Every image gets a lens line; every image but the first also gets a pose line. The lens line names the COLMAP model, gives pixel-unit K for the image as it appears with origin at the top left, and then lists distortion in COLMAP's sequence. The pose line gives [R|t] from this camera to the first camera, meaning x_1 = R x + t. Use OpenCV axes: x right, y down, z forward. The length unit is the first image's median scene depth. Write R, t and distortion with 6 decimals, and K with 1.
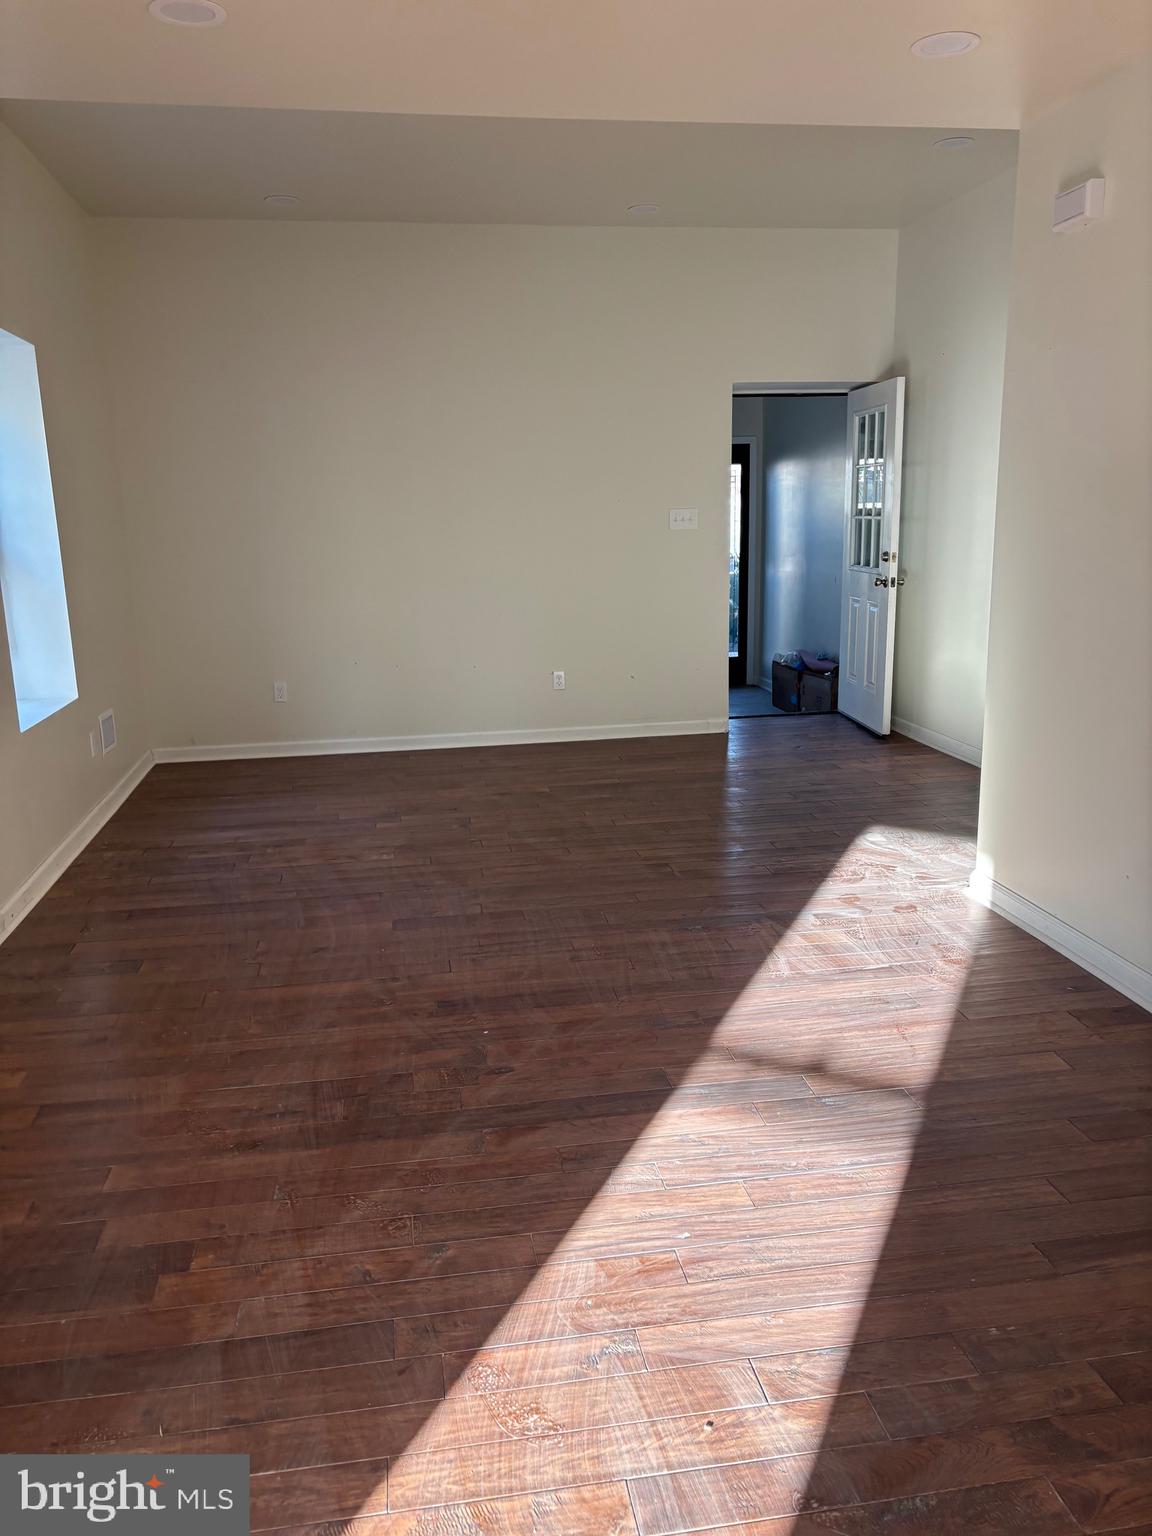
lens RADIAL K [[1154.8, 0, 567.0], [0, 1154.8, 769.7], [0, 0, 1]] dist [0.058522, -0.058938]
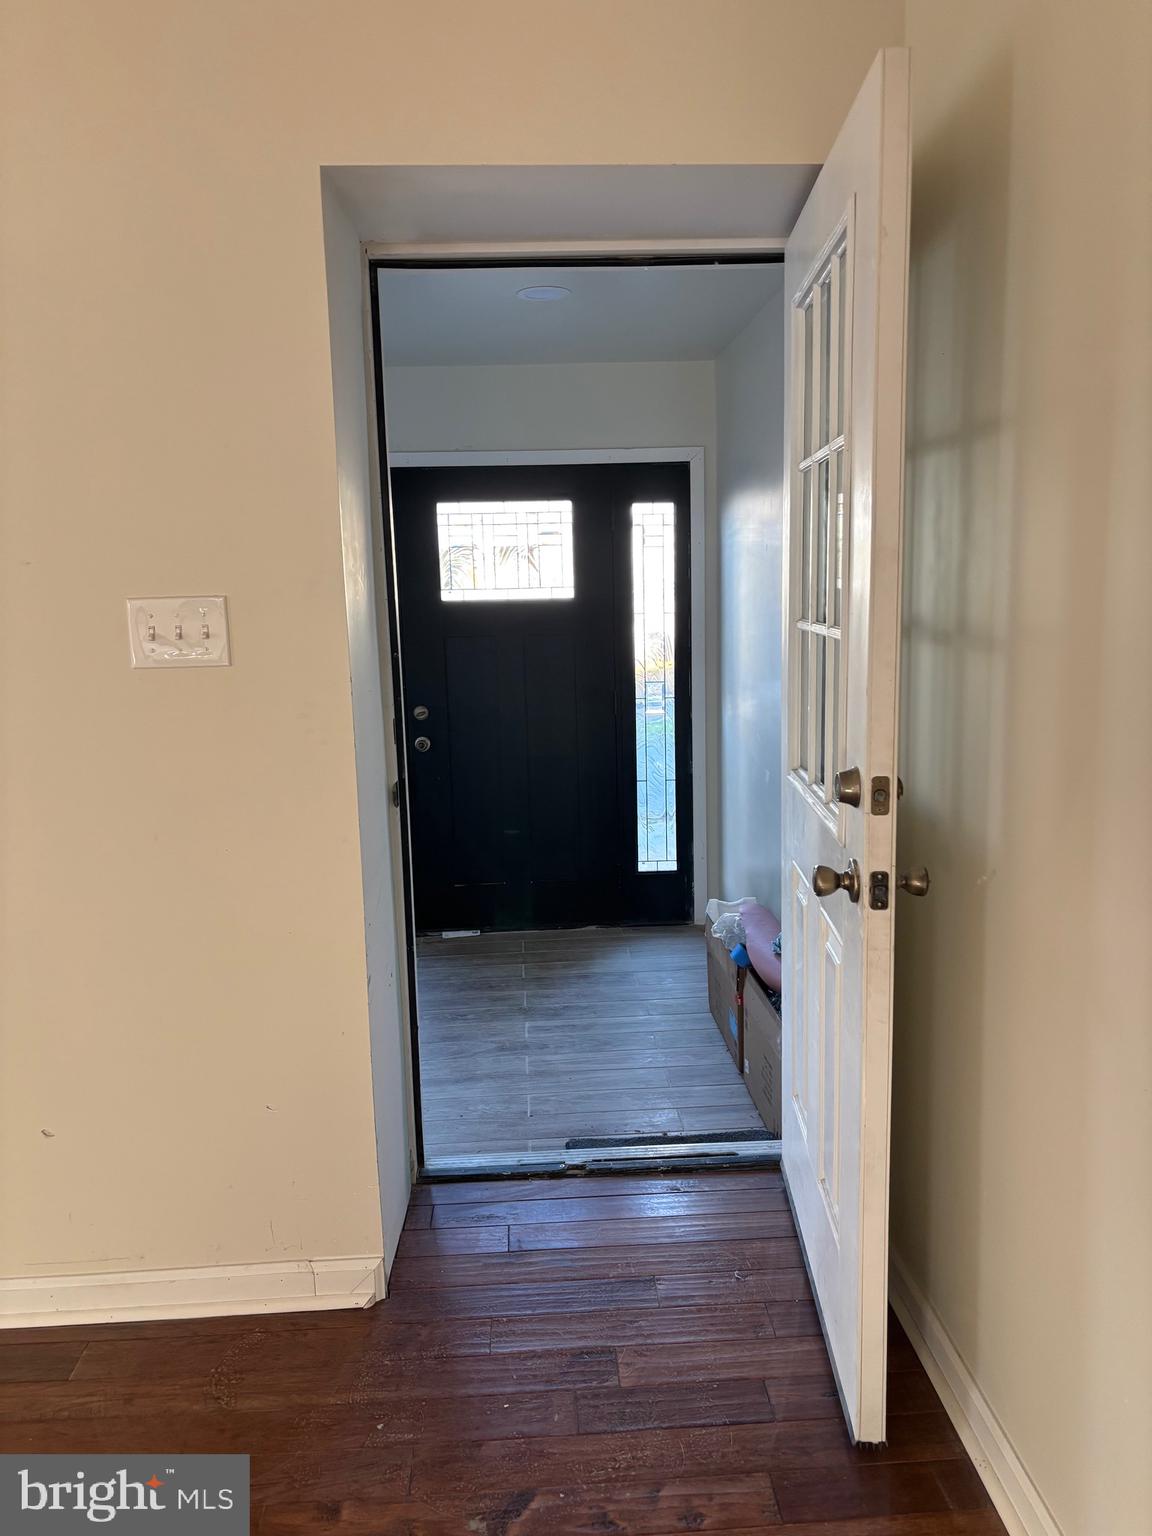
lens RADIAL K [[1154.8, 0, 585.1], [0, 1154.8, 769.9], [0, 0, 1]] dist [0.058522, -0.058938]
pose [[0.994664, 0.017806, -0.101616, 0.232468], [-0.023700, 0.998087, -0.057101, -0.164716], [0.100405, 0.059205, 0.993184, 0.709078]]
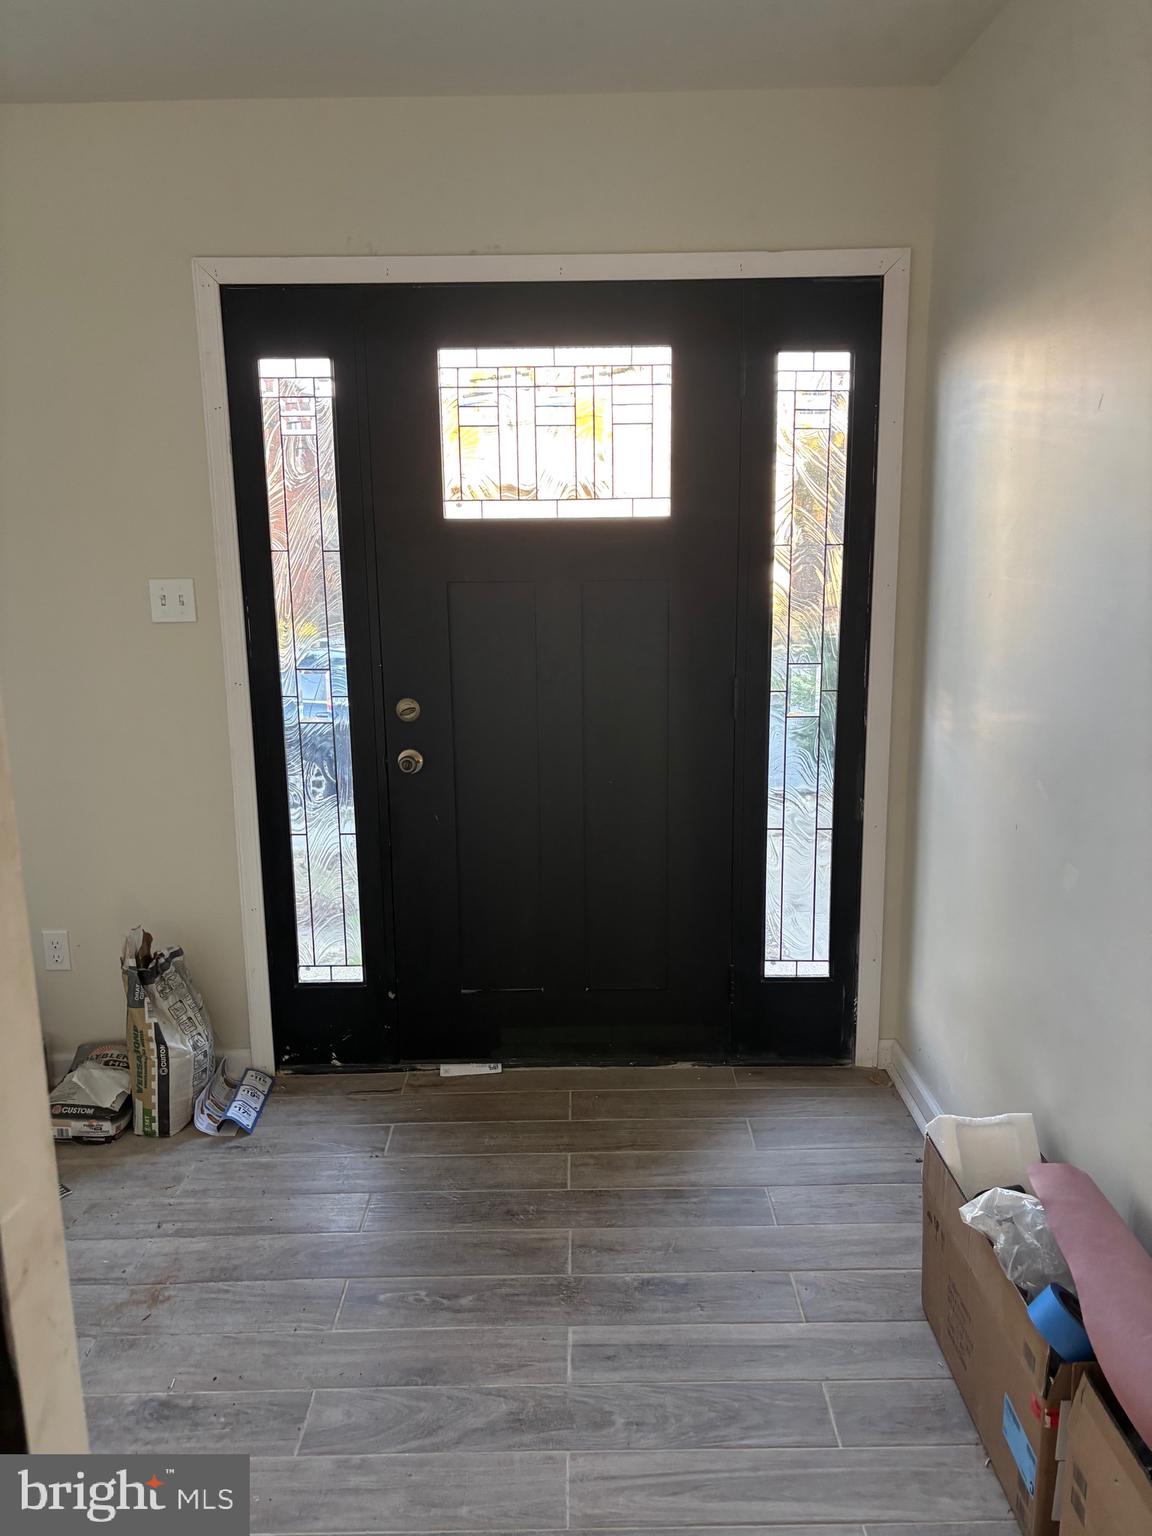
lens RADIAL K [[1154.8, 0, 570.5], [0, 1154.8, 762.4], [0, 0, 1]] dist [0.058522, -0.058938]
pose [[0.985222, 0.046236, -0.164923, 0.188103], [-0.049275, 0.998682, -0.014379, -0.215934], [0.164041, 0.022294, 0.986202, 0.998598]]
